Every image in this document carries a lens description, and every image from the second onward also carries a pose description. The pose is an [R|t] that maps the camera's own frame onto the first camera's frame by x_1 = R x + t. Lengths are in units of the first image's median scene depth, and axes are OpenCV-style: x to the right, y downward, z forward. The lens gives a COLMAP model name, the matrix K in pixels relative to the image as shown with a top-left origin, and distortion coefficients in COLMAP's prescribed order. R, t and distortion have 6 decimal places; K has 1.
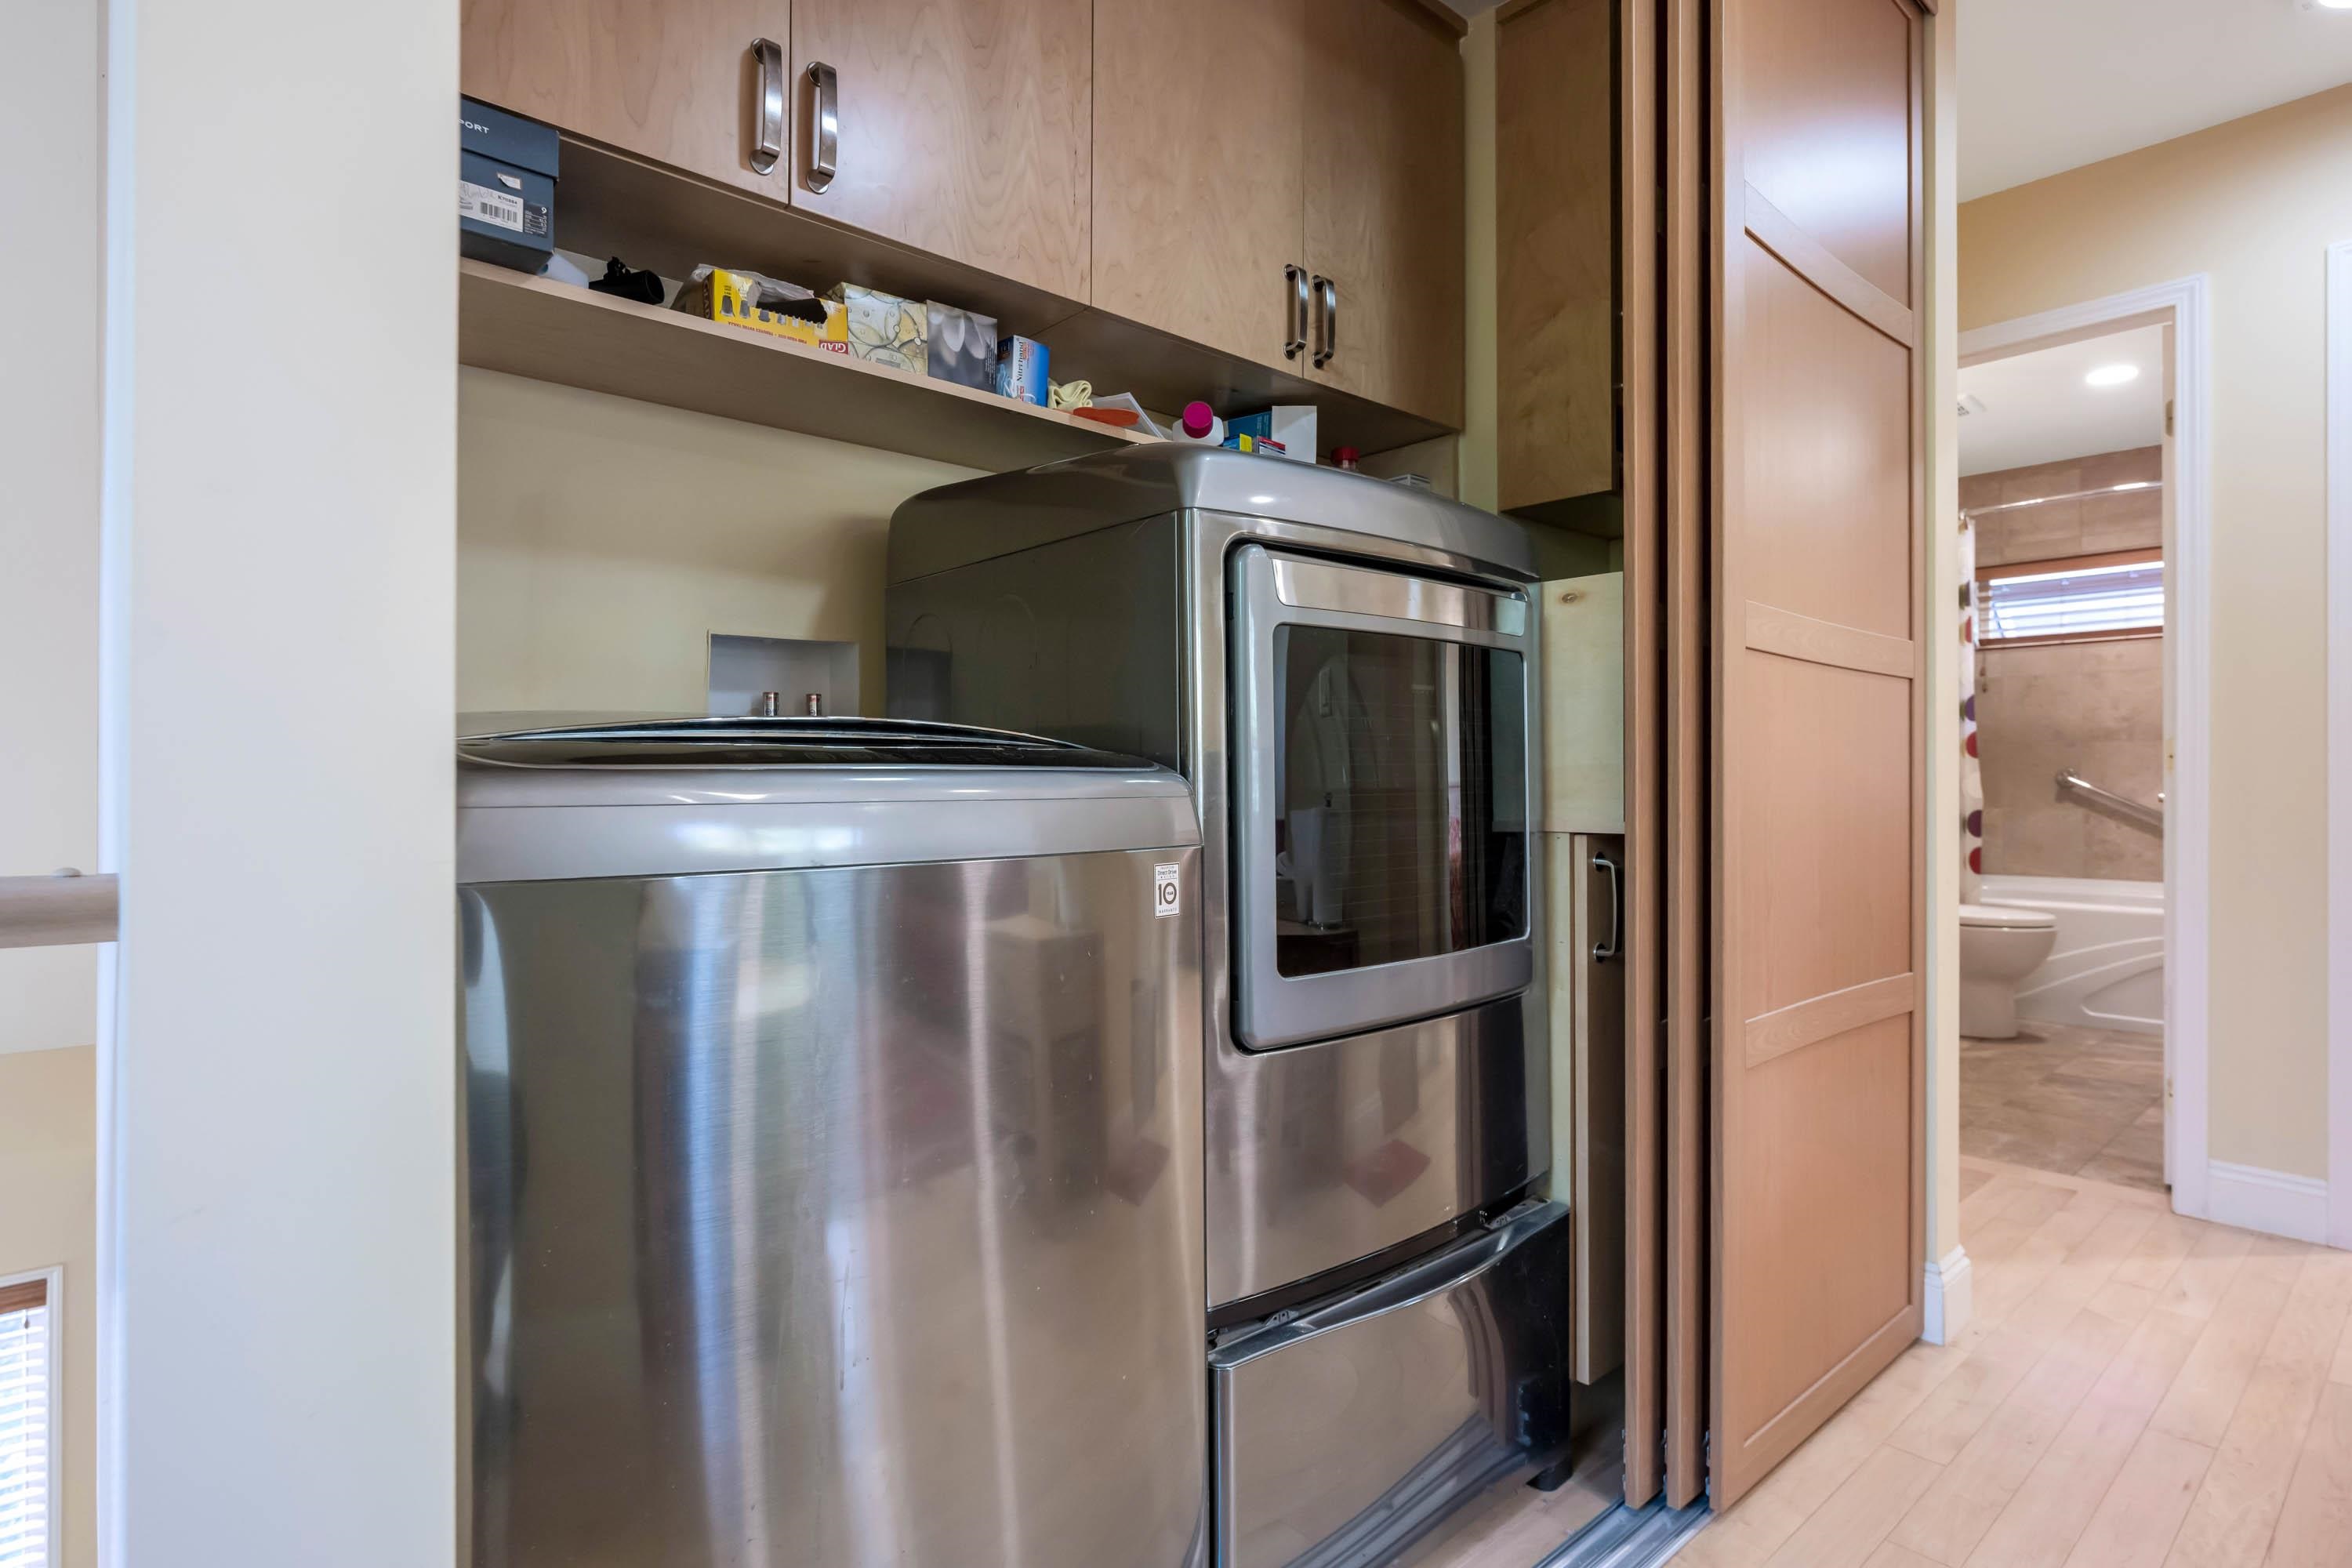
lens RADIAL K [[1204.3, 0, 1176.0], [0, 1204.3, 784.0], [0, 0, 1]] dist [-0.001129, -0.000134]
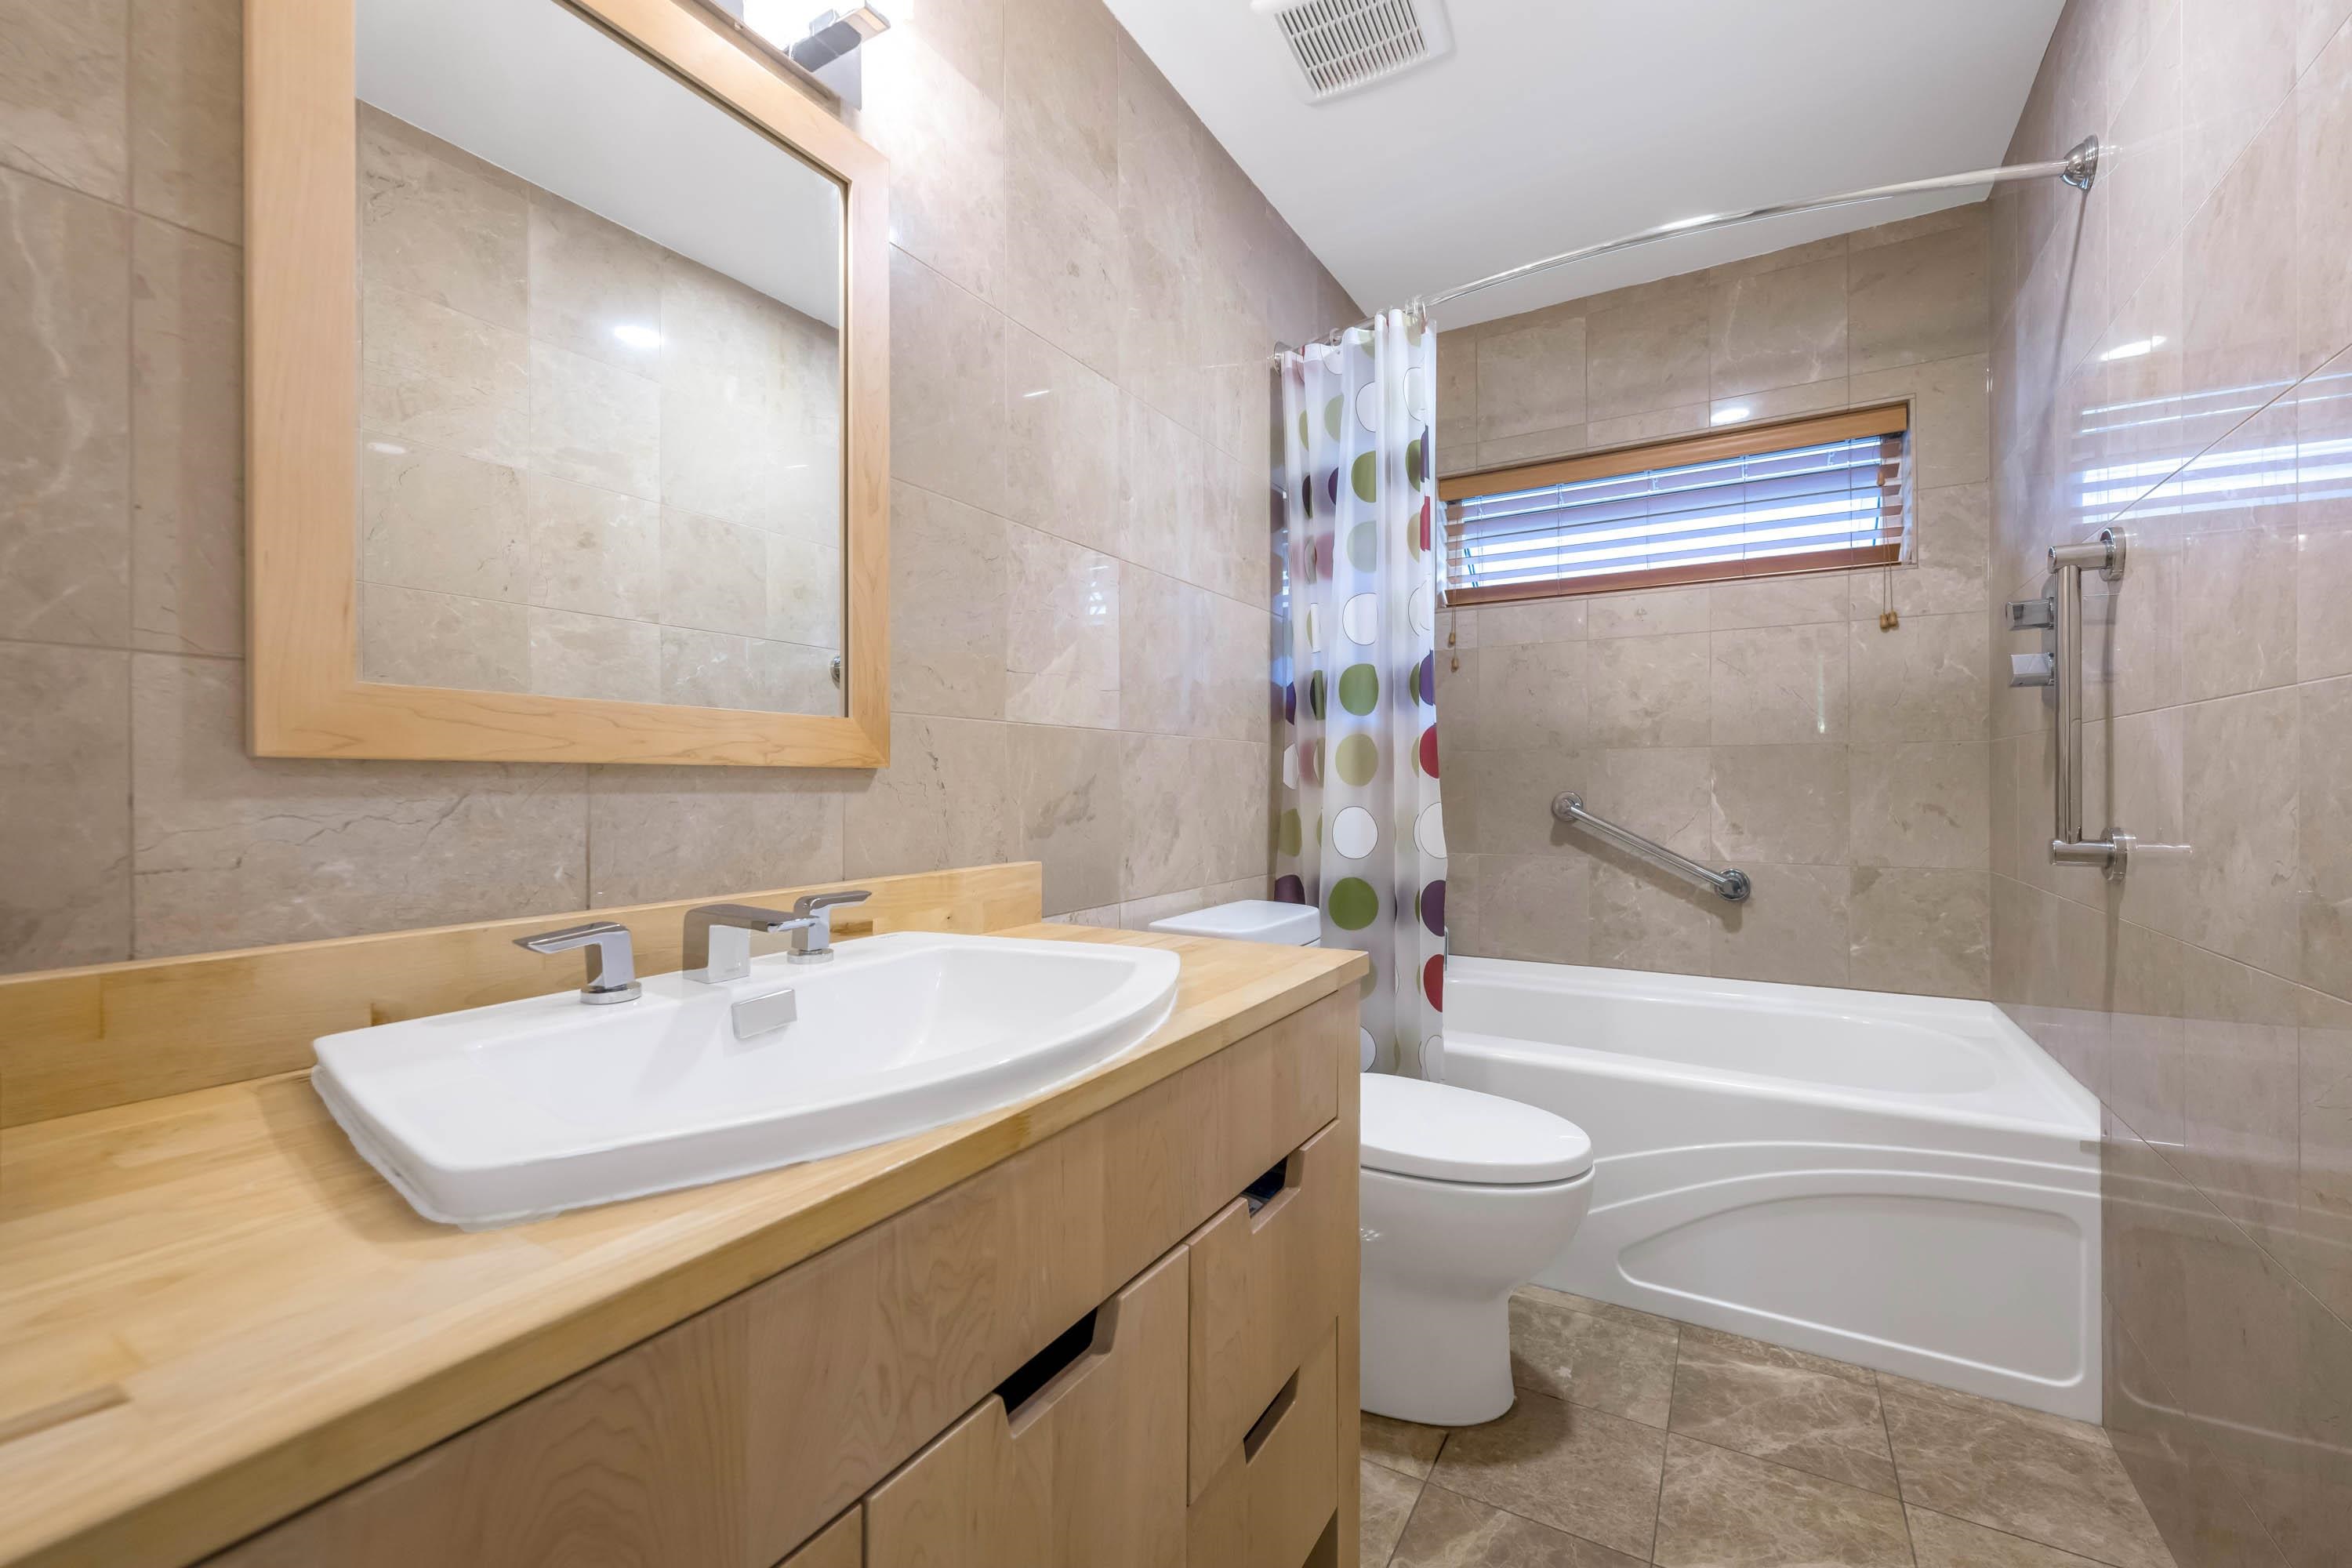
lens RADIAL K [[996.0, 0, 1176.0], [0, 996.0, 784.0], [0, 0, 1]] dist [0.000424, 0.000050]
pose [[0.951520, 0.000907, 0.307584, 0.386938], [-0.000666, 0.999999, -0.000890, -0.016346], [-0.307585, 0.000642, 0.951520, 0.569582]]
